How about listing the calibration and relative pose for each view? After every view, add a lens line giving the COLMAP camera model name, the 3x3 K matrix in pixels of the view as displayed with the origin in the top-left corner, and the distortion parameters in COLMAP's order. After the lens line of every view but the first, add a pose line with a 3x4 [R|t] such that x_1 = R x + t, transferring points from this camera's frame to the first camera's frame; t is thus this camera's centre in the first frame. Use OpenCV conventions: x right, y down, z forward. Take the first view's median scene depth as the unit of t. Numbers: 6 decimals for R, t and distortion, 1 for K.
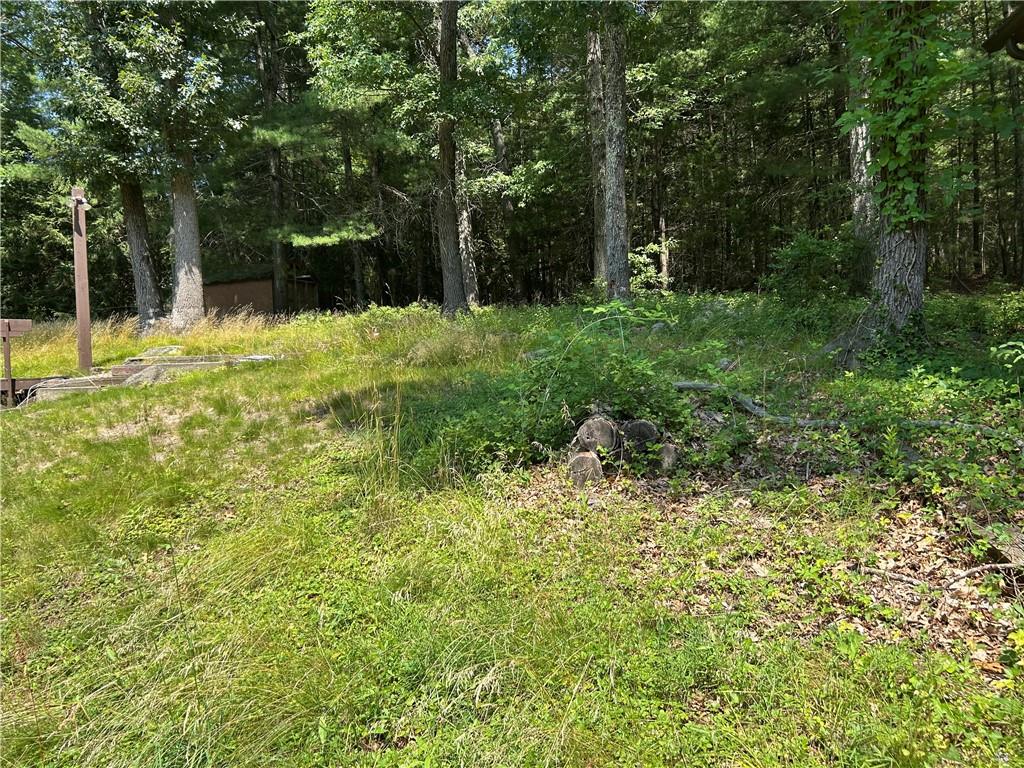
lens RADIAL K [[768.4, 0, 525.9], [0, 768.4, 375.4], [0, 0, 1]] dist [0.050791, -0.062013]
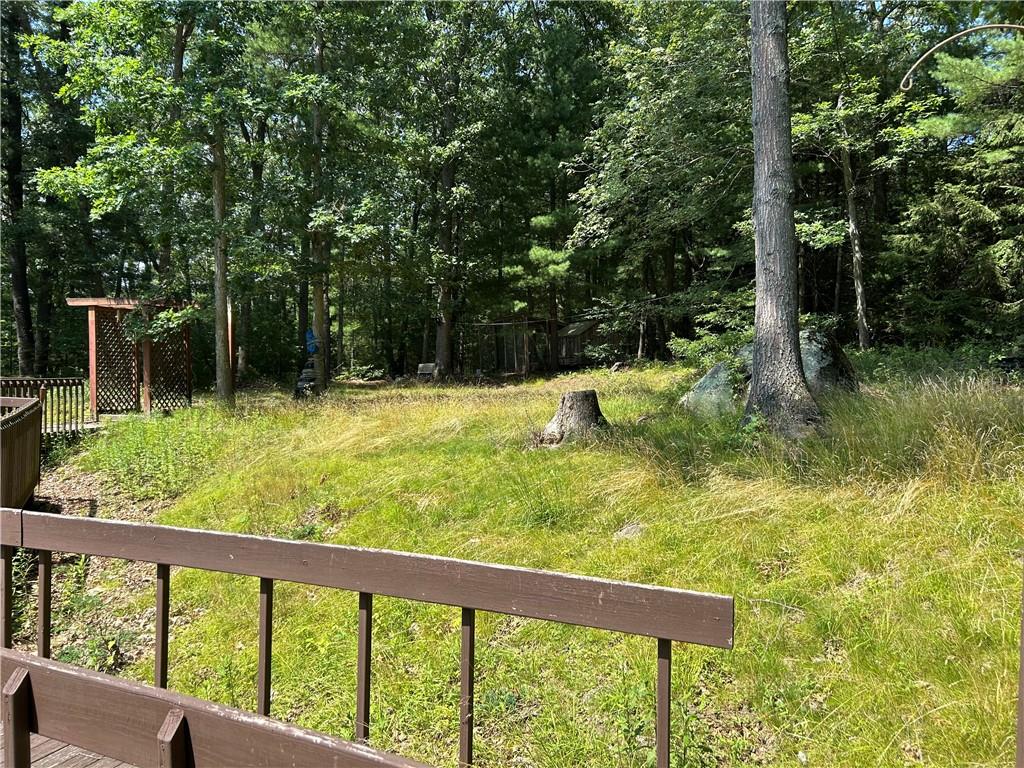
lens RADIAL K [[768.4, 0, 518.0], [0, 768.4, 376.7], [0, 0, 1]] dist [0.050791, -0.062013]
pose [[0.476869, 0.060448, -0.876894, -0.471229], [-0.042392, 0.998053, 0.045747, -0.116950], [0.877952, 0.015358, 0.478503, 0.787303]]
